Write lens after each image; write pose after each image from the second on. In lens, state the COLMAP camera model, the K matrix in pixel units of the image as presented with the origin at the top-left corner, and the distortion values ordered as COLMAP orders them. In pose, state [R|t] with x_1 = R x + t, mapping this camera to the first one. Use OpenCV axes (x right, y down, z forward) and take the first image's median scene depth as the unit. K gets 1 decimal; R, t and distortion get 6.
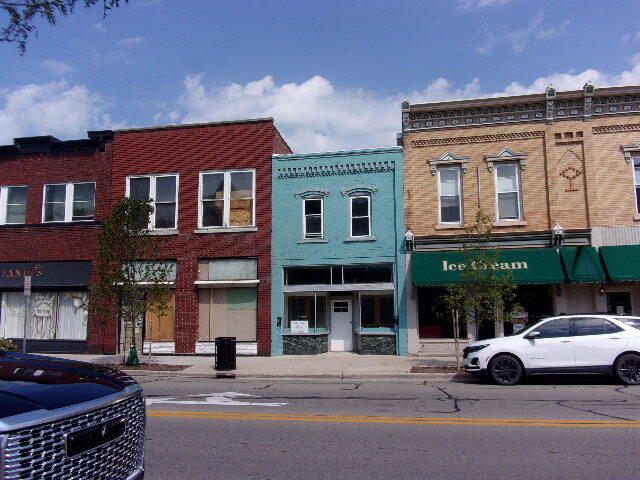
lens RADIAL K [[532.4, 0, 320.0], [0, 532.4, 240.0], [0, 0, 1]] dist [-0.059735, -0.004214]
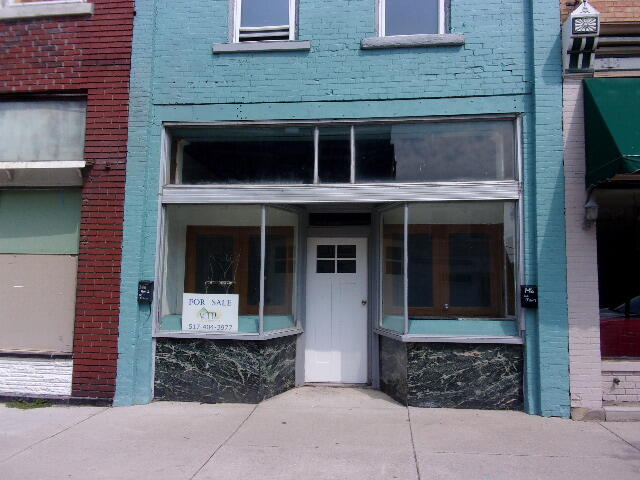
lens RADIAL K [[532.4, 0, 320.0], [0, 532.4, 240.0], [0, 0, 1]] dist [-0.059735, -0.004214]
pose [[0.993988, 0.033923, 0.104100, -0.008032], [-0.036941, 0.998947, 0.027192, 0.109347], [-0.103068, -0.030874, 0.994195, 0.681674]]
